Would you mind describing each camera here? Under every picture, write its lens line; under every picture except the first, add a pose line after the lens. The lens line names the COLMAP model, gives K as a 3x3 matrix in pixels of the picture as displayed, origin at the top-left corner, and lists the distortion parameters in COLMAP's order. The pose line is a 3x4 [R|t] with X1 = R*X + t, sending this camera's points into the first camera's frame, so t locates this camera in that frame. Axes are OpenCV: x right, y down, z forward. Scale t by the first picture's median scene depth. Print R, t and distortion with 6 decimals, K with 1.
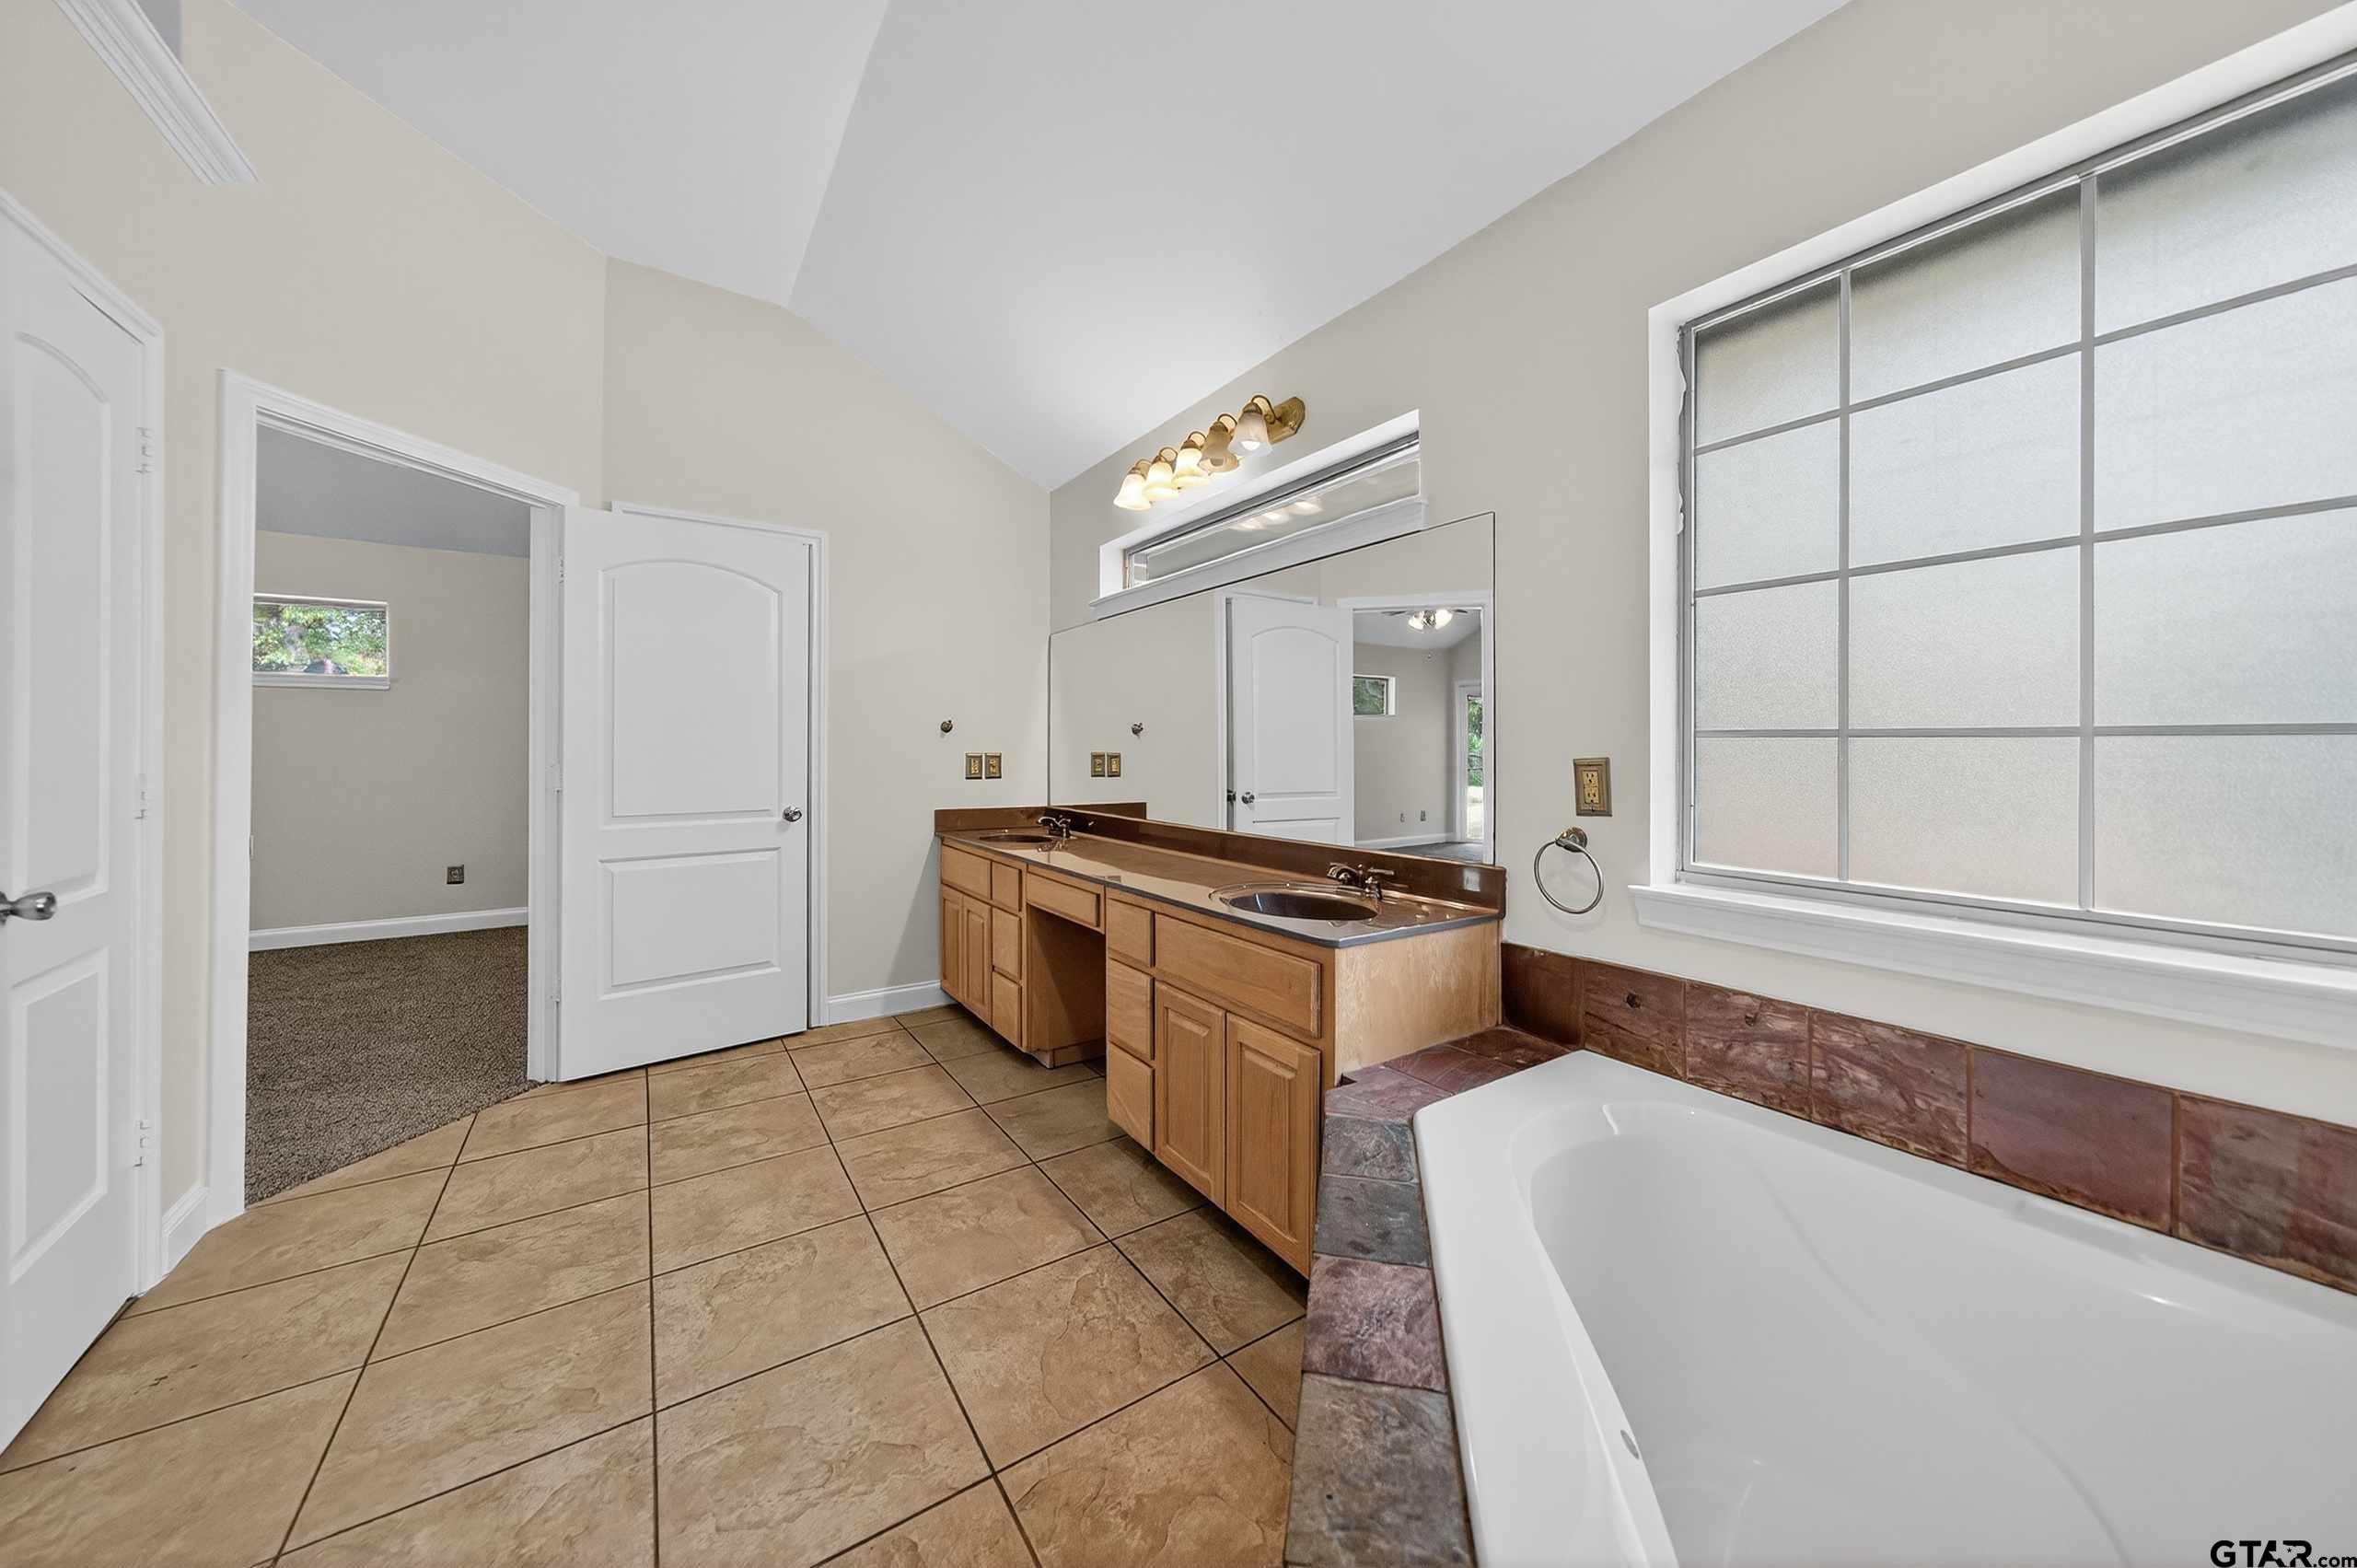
lens RADIAL K [[825.1, 0, 1218.9], [0, 825.1, 747.7], [0, 0, 1]] dist [0.000072, -0.000065]
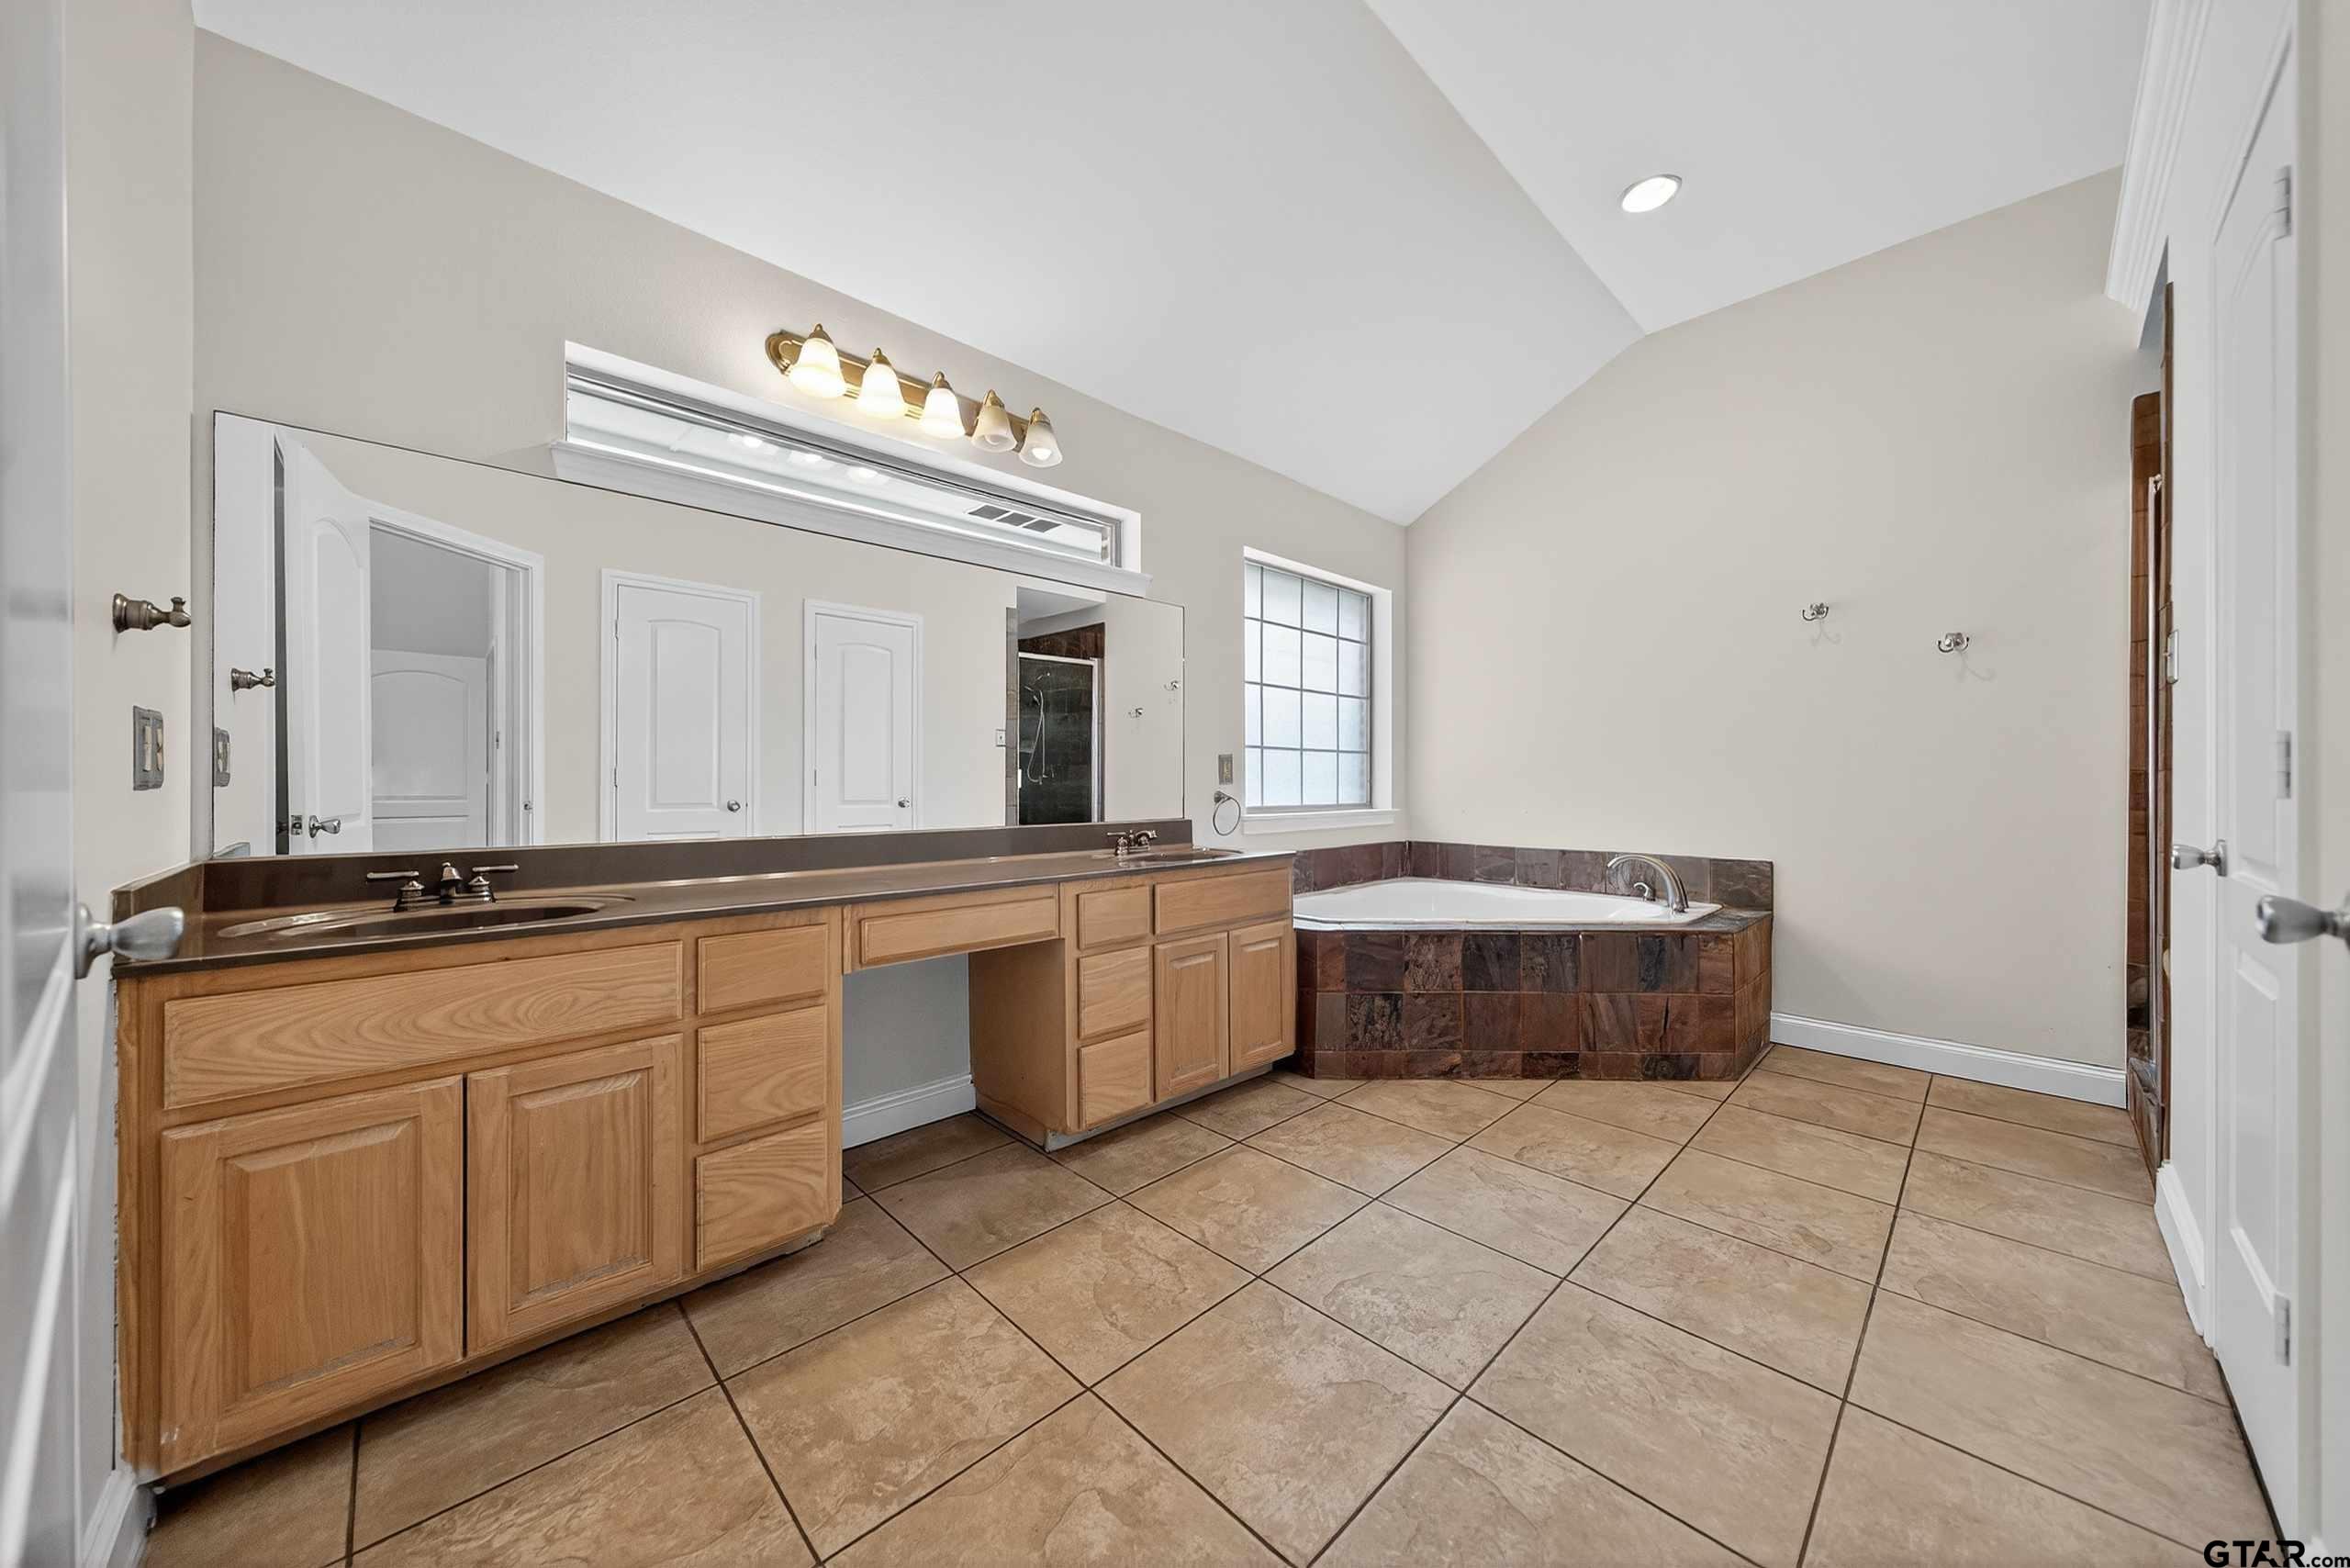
lens RADIAL K [[801.3, 0, 1175.0], [0, 801.3, 784.0], [0, 0, 1]] dist [0.000872, 0.000241]
pose [[-0.156409, -0.004963, 0.987680, -1.364347], [-0.008337, 0.999958, 0.003704, 0.074438], [-0.987657, -0.007655, -0.156444, 1.369244]]
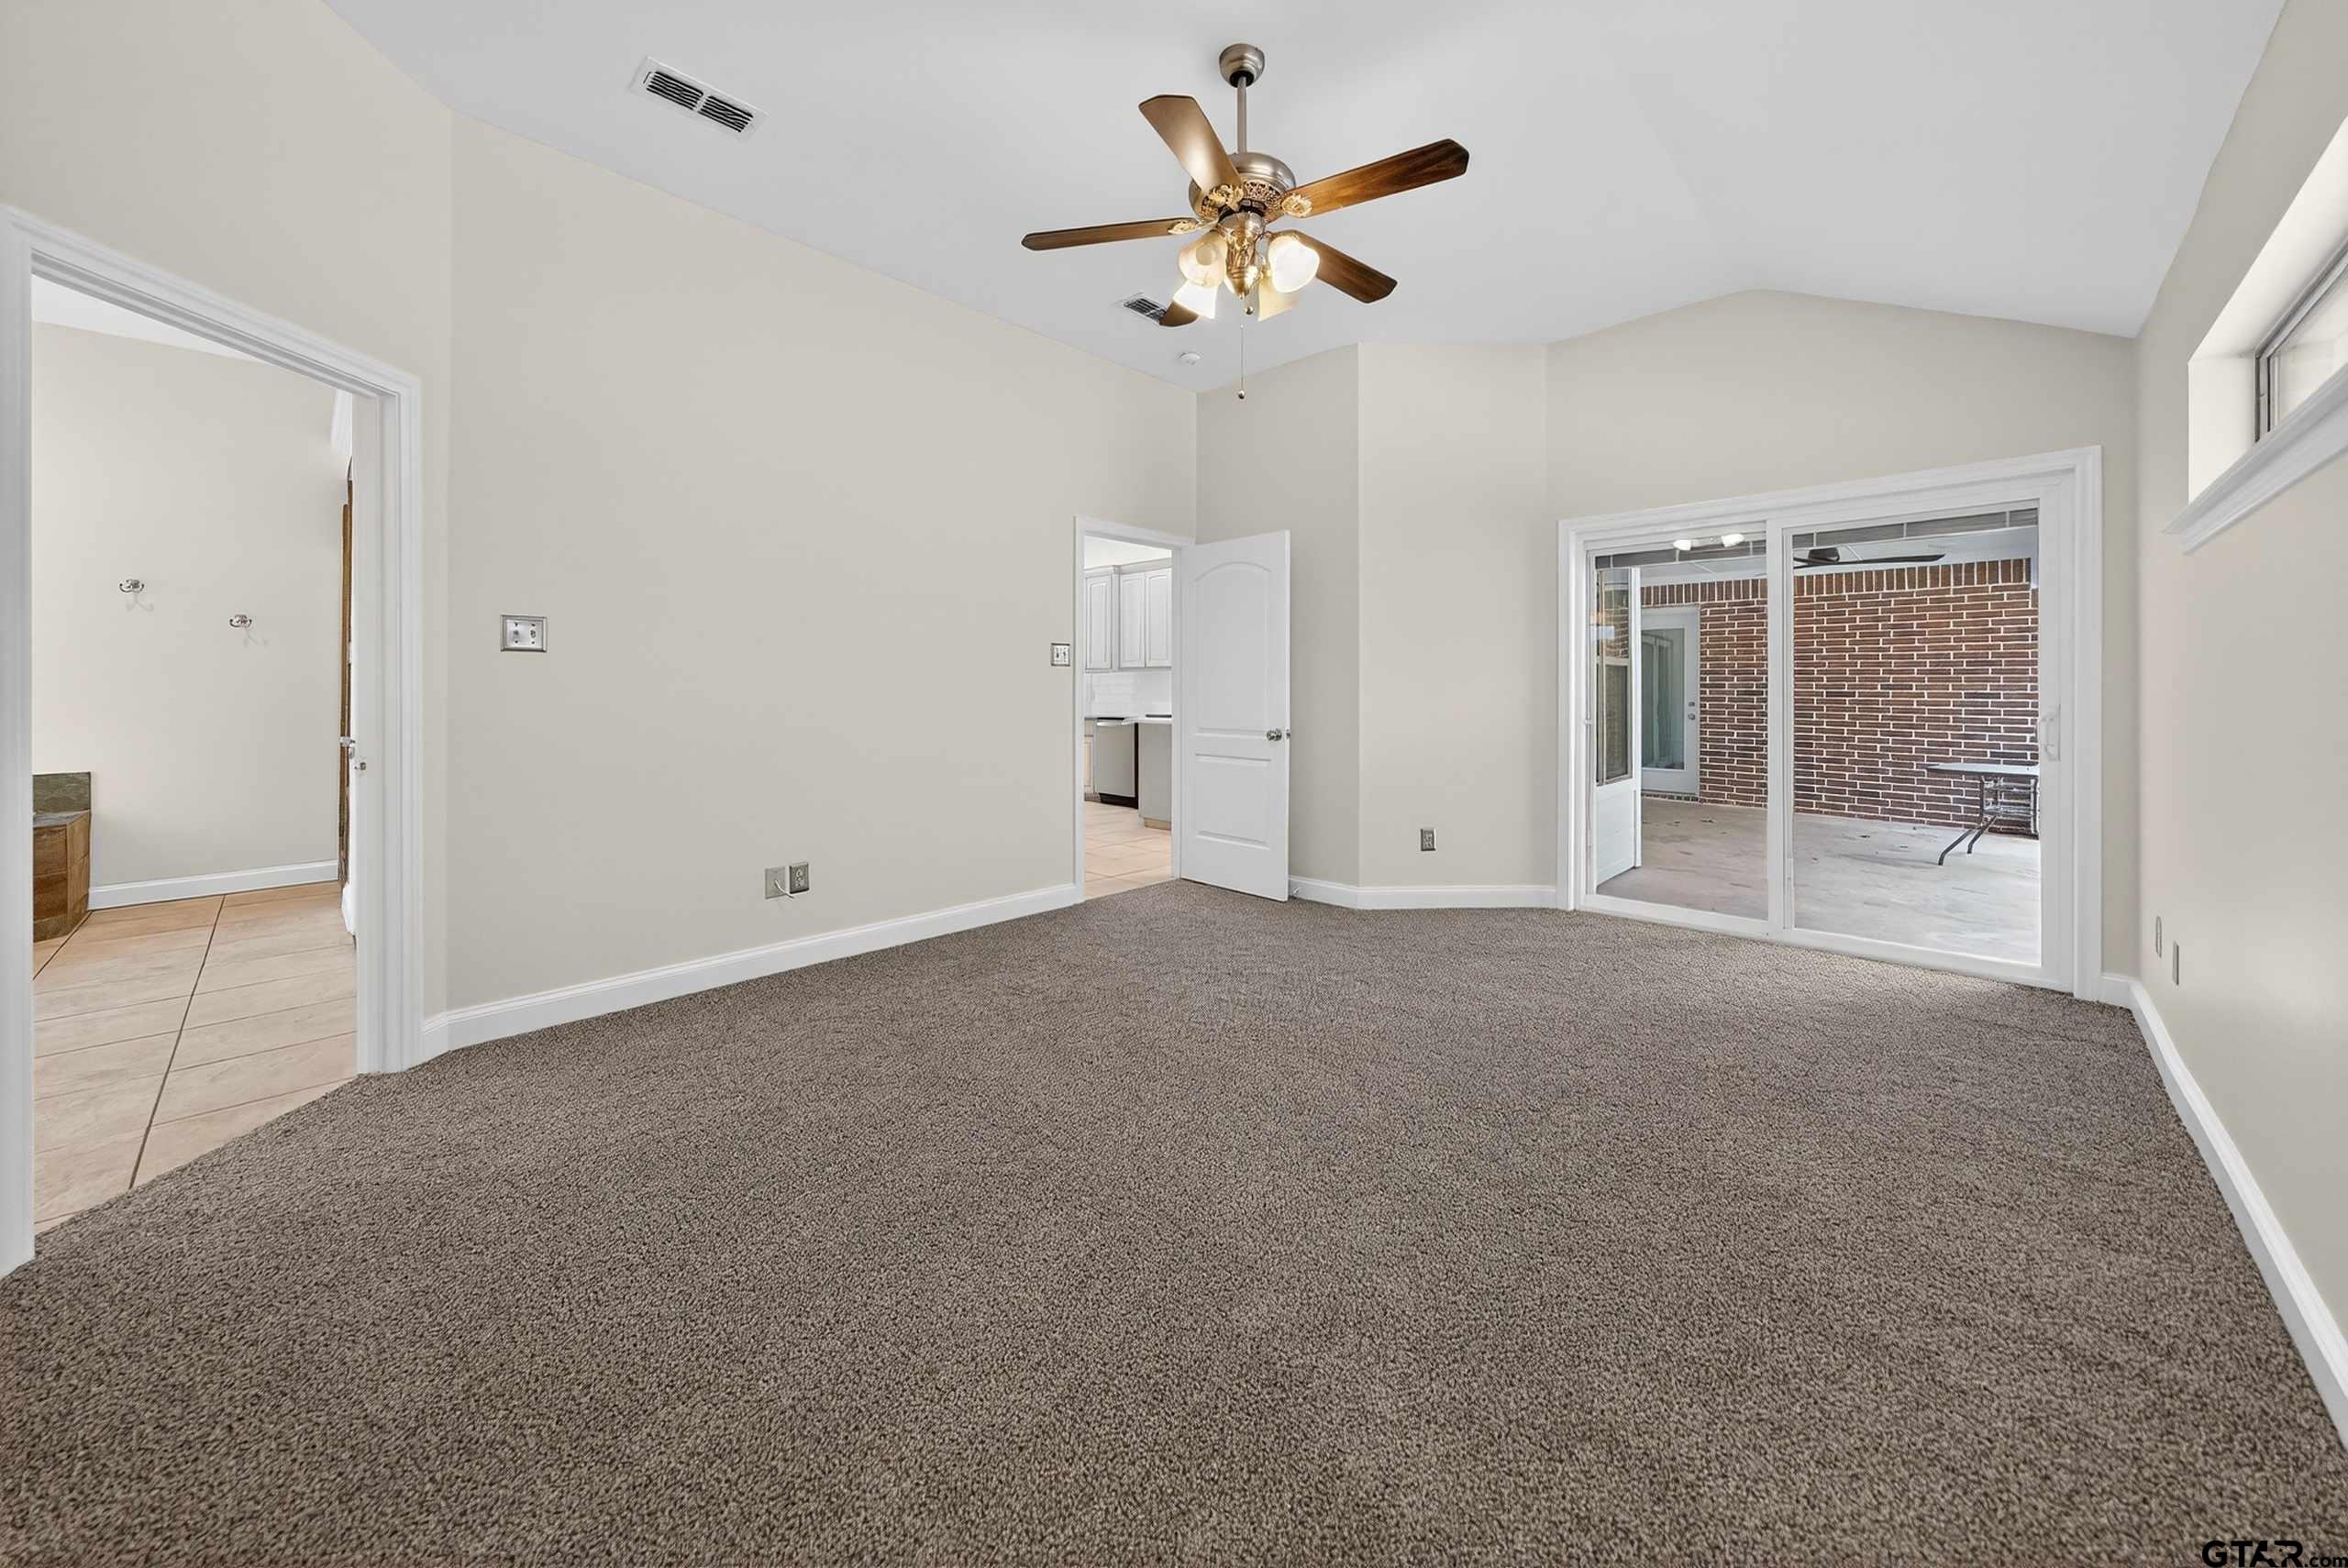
lens RADIAL K [[849.4, 0, 1168.6], [0, 849.4, 680.3], [0, 0, 1]] dist [-0.000117, 0.000165]
pose [[-0.980905, -0.006831, -0.194369, -2.347535], [-0.003448, 0.999837, -0.017735, 0.014171], [0.194459, -0.016726, -0.980768, 2.741124]]
